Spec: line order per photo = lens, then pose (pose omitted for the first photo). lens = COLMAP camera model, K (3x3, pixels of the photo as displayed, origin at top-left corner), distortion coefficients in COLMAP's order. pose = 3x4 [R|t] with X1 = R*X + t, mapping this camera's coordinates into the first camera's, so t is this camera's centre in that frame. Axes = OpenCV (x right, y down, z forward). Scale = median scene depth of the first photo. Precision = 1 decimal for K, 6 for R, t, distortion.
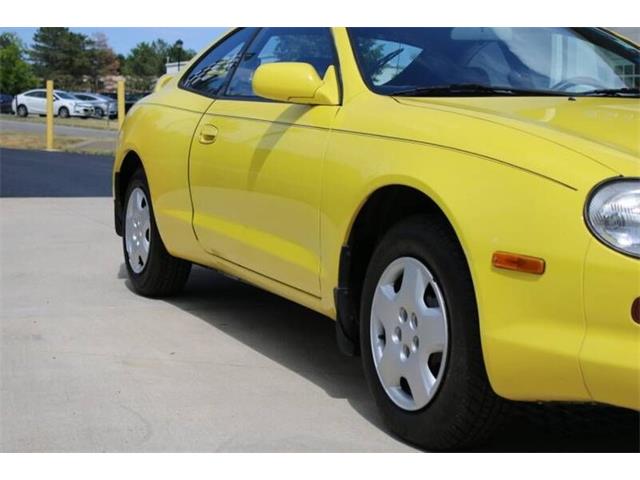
lens RADIAL K [[1109.8, 0, 321.0], [0, 1109.8, 240.4], [0, 0, 1]] dist [0.047031, 0.000000]
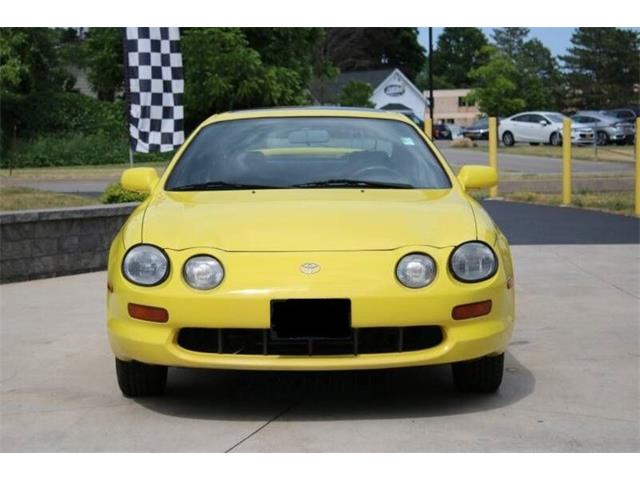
lens RADIAL K [[1430.5, 0, 322.0], [0, 1430.5, 239.9], [0, 0, 1]] dist [0.106671, 0.000000]
pose [[0.917009, -0.002647, -0.398859, 0.128891], [-0.013781, 0.999171, -0.038314, 0.002432], [0.398629, 0.040631, 0.916212, -0.097610]]
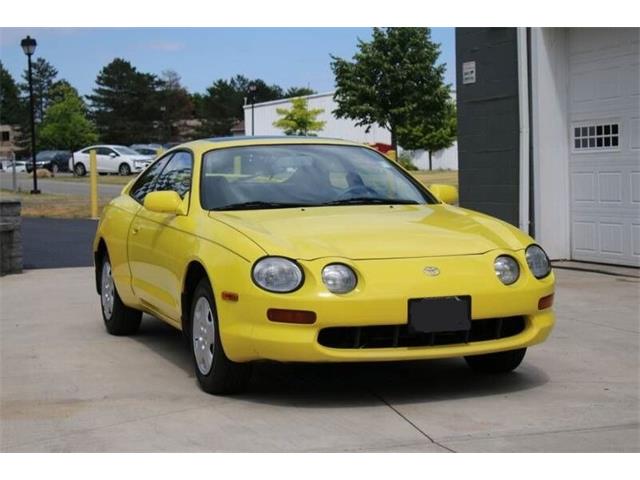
lens RADIAL K [[1281.3, 0, 316.1], [0, 1281.3, 238.5], [0, 0, 1]] dist [0.049428, 0.000000]
pose [[0.995779, -0.037825, -0.083632, 0.047449], [0.033580, 0.998104, -0.051584, 0.003592], [0.085424, 0.048558, 0.995161, -0.125464]]
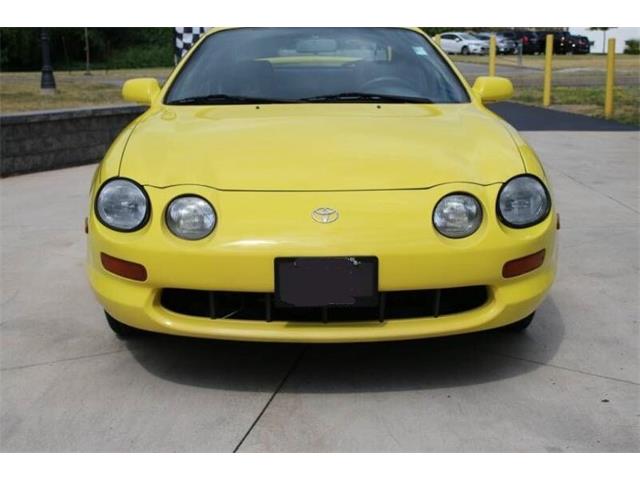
lens RADIAL K [[886.0, 0, 318.7], [0, 886.0, 239.2], [0, 0, 1]] dist [-0.015444, 0.000000]
pose [[0.919001, 0.054889, -0.390415, 0.085465], [-0.016183, 0.994678, 0.101751, -0.008359], [0.393923, -0.087192, 0.914999, -0.005191]]
